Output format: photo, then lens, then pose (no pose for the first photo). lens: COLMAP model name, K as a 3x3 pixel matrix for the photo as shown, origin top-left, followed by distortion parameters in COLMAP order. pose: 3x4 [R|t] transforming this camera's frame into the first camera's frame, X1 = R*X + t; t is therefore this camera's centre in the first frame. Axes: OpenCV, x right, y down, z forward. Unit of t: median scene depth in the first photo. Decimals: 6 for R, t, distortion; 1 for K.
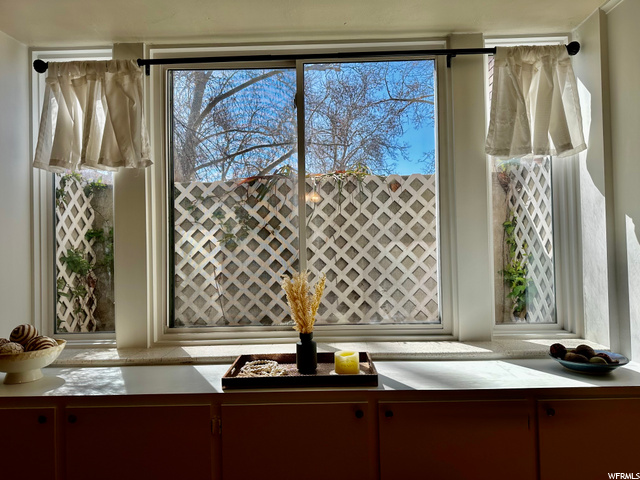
lens RADIAL K [[451.7, 0, 317.8], [0, 451.7, 250.6], [0, 0, 1]] dist [0.047790, -0.063002]
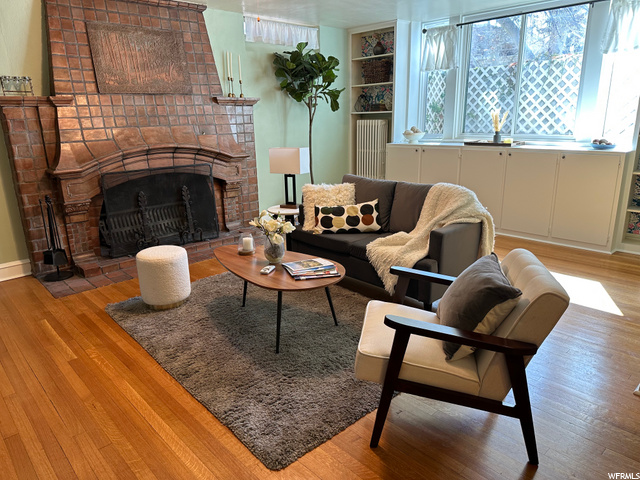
lens RADIAL K [[451.7, 0, 337.3], [0, 451.7, 244.5], [0, 0, 1]] dist [0.047790, -0.063002]
pose [[0.723326, 0.199338, -0.661108, 0.810971], [0.002376, 0.956700, 0.291066, 0.017162], [0.690503, -0.212106, 0.691532, -1.151107]]
